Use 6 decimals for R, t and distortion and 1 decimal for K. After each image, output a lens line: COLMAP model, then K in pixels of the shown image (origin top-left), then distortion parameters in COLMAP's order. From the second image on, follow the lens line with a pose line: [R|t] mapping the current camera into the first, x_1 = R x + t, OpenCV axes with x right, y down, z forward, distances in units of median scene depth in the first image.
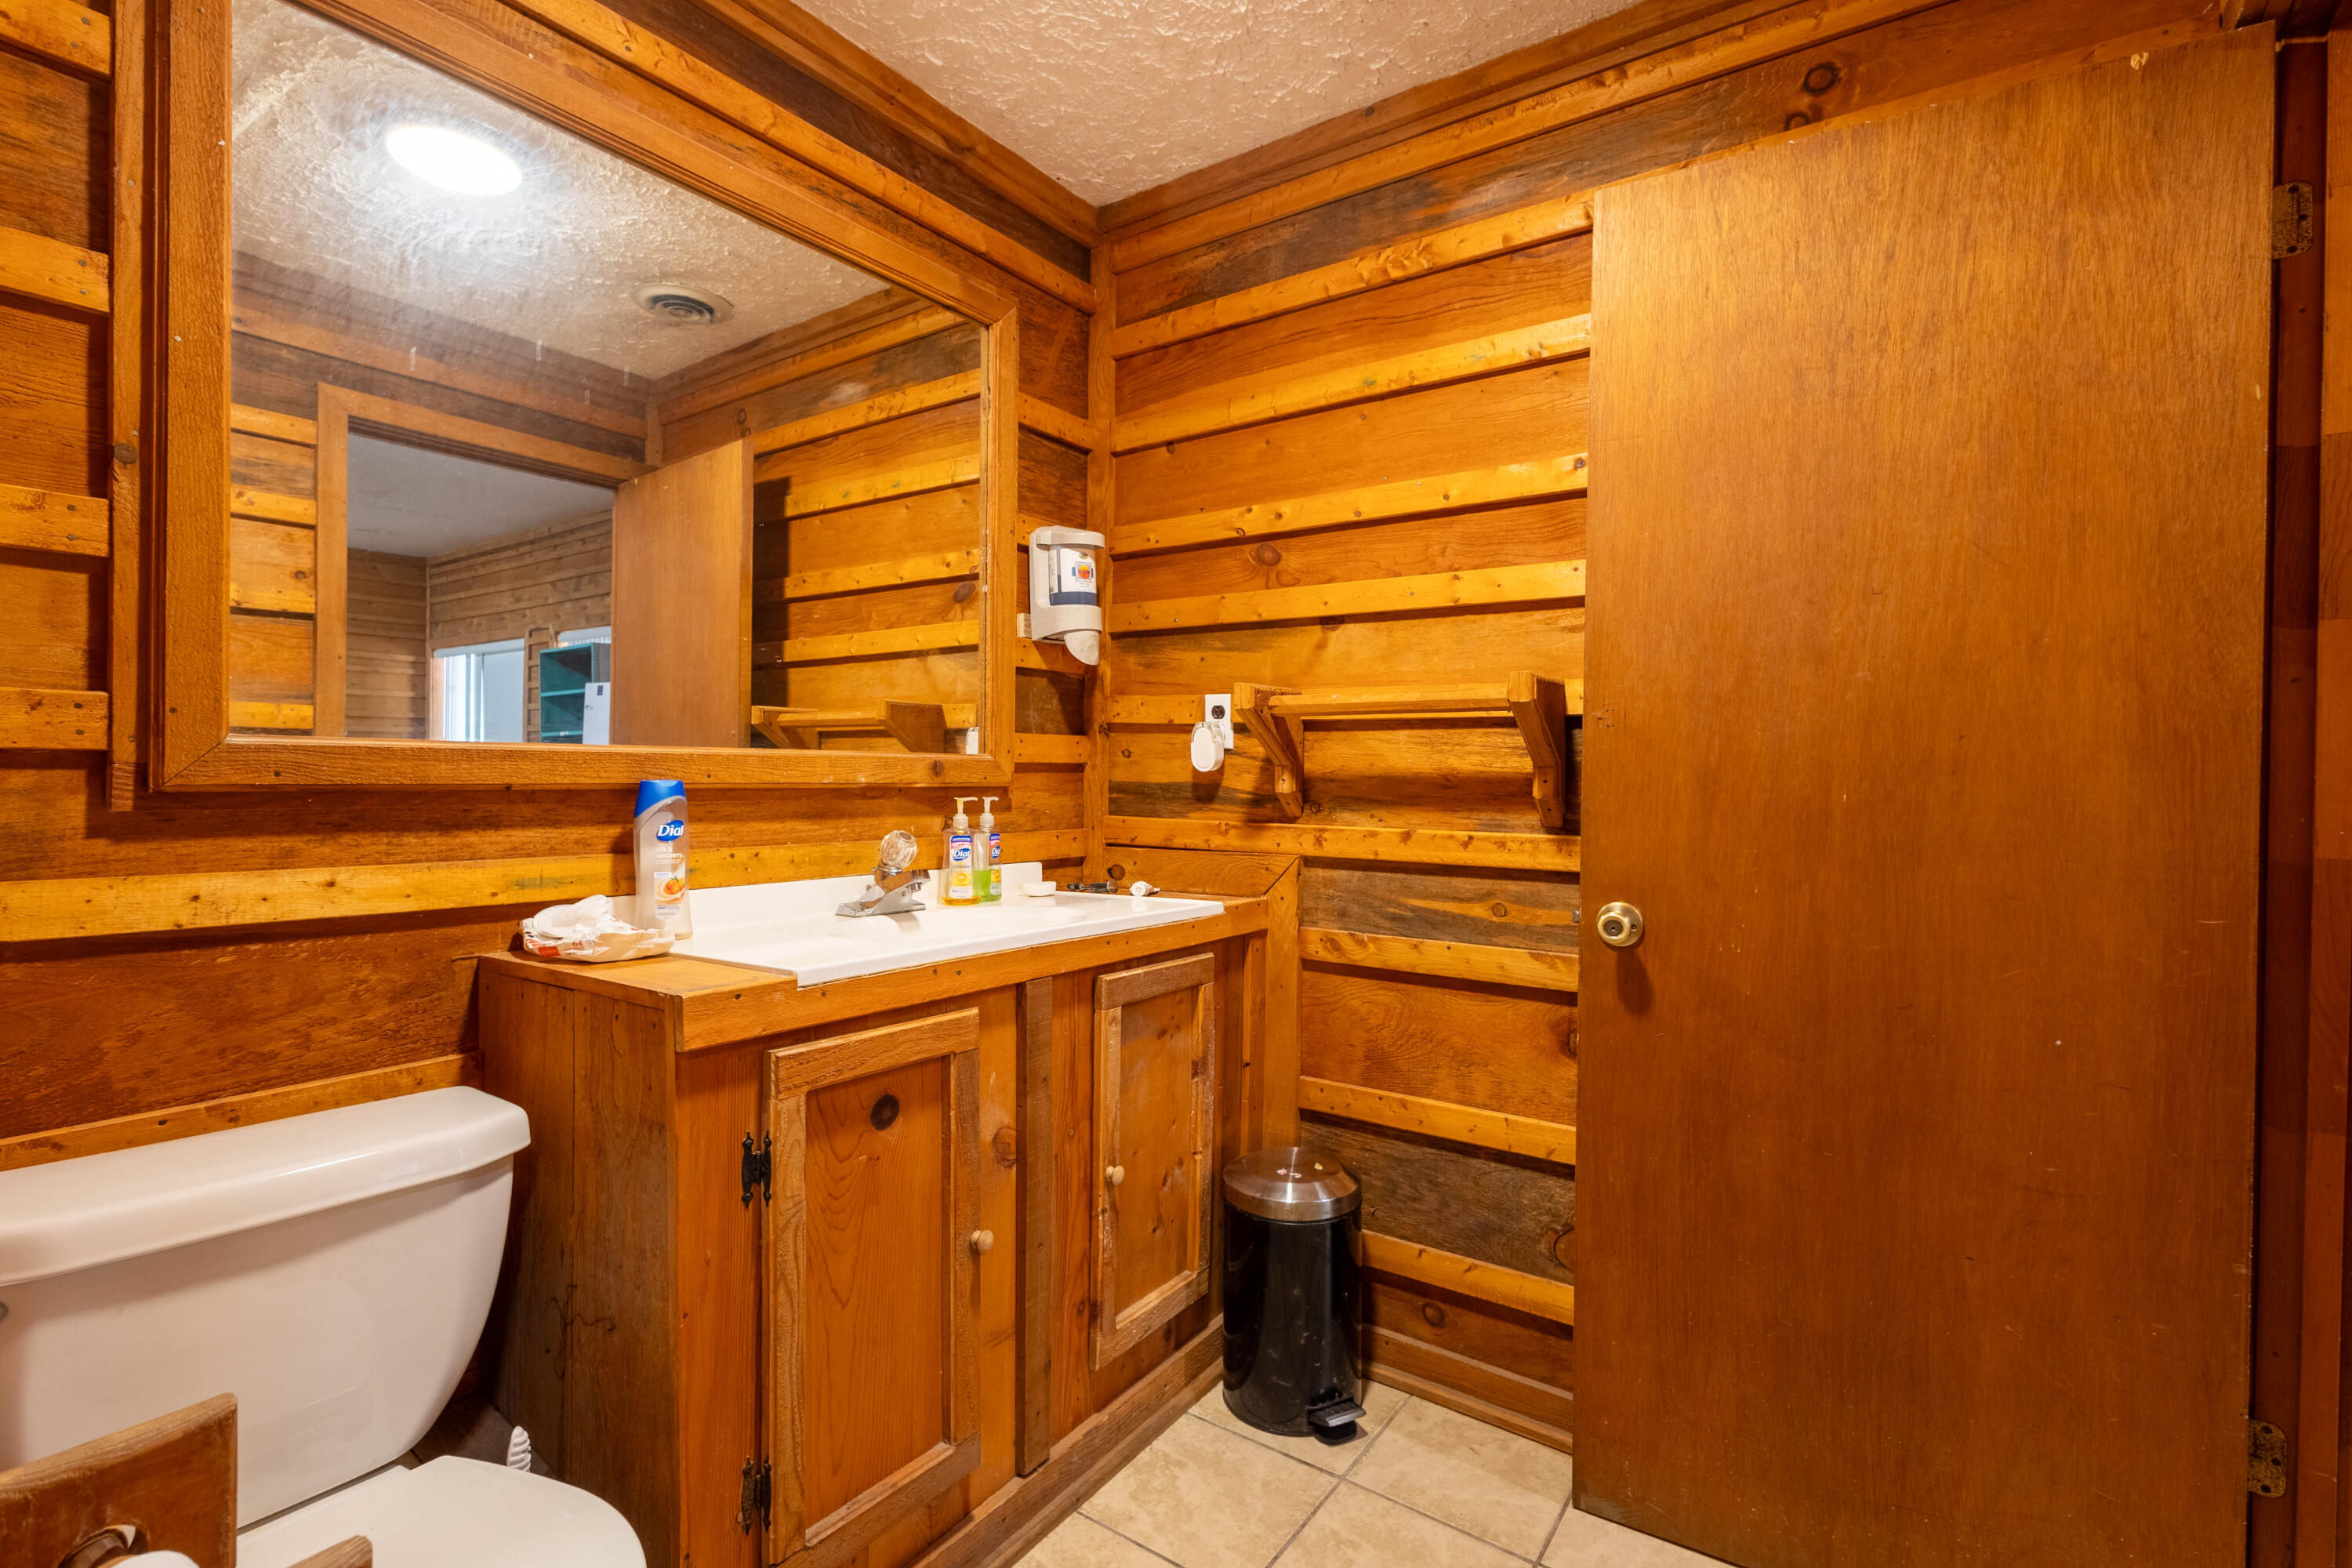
lens RADIAL K [[1090.5, 0, 1175.1], [0, 1090.5, 778.6], [0, 0, 1]] dist [0.016738, -0.005806]
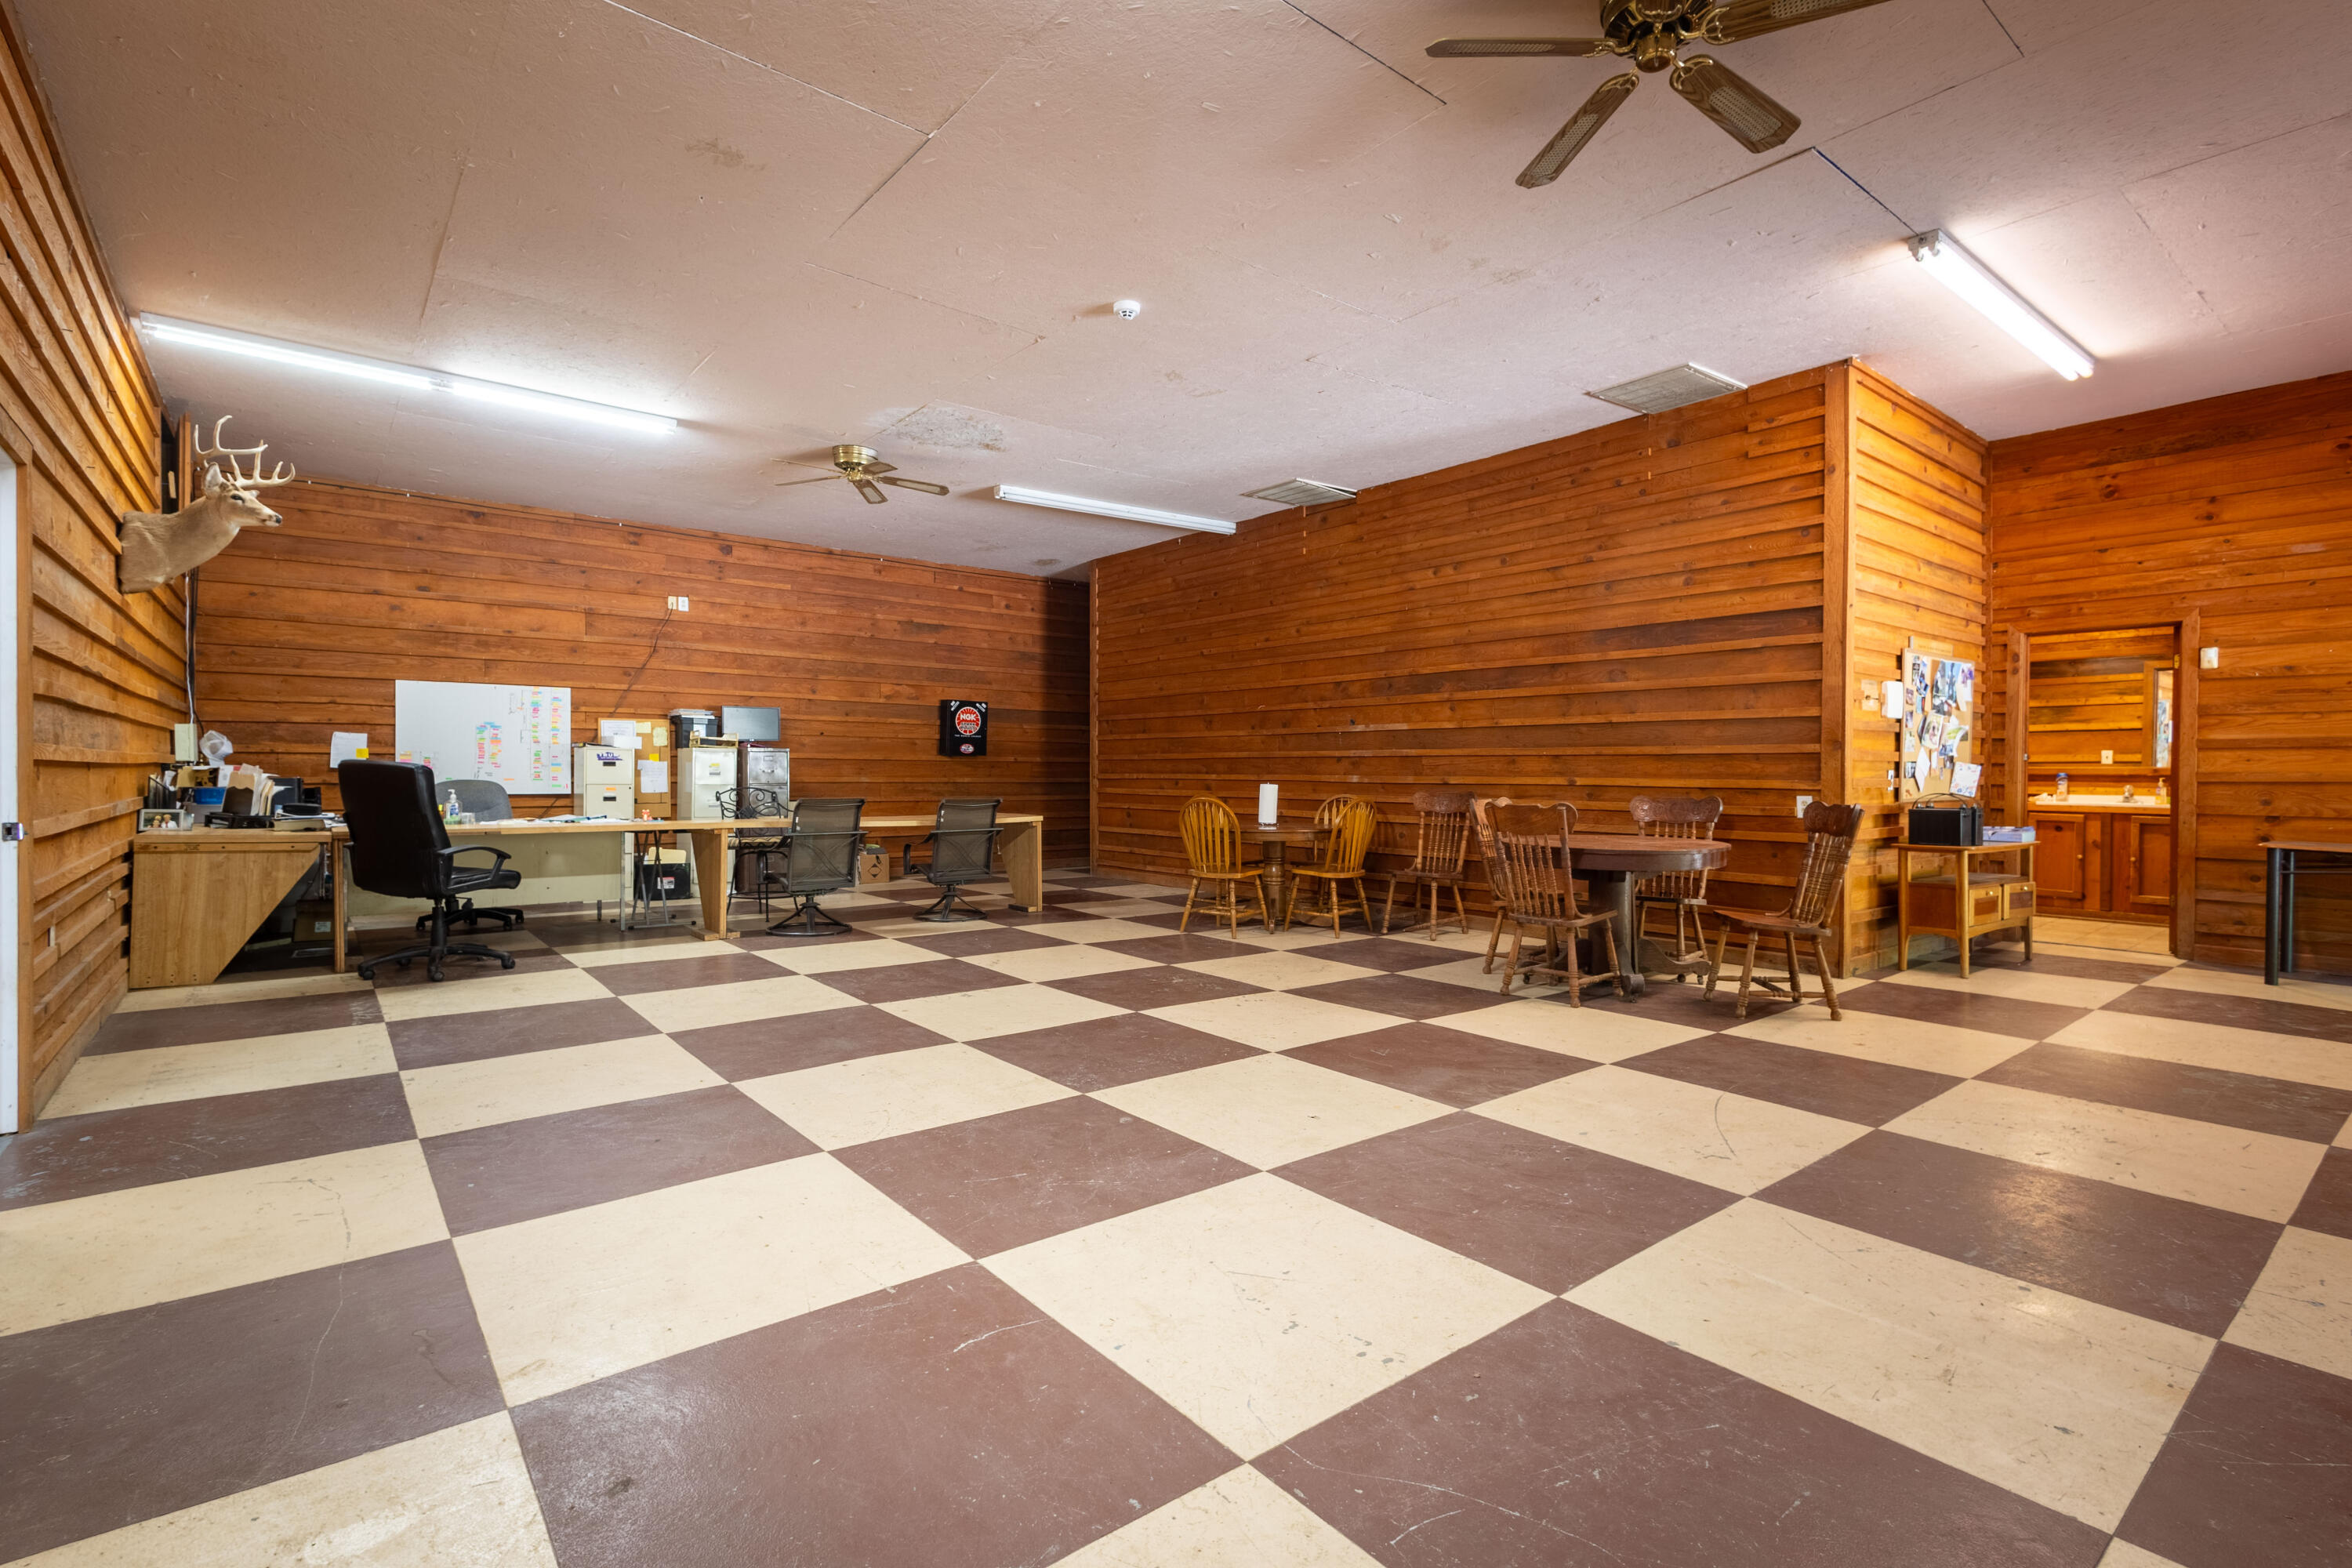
lens RADIAL K [[1090.5, 0, 1164.1], [0, 1090.5, 778.6], [0, 0, 1]] dist [0.016738, -0.005806]
pose [[-0.280236, -0.002844, -0.959927, 5.064754], [-0.011665, 0.999932, 0.000443, 0.065024], [0.959860, 0.011322, -0.280250, -1.467493]]
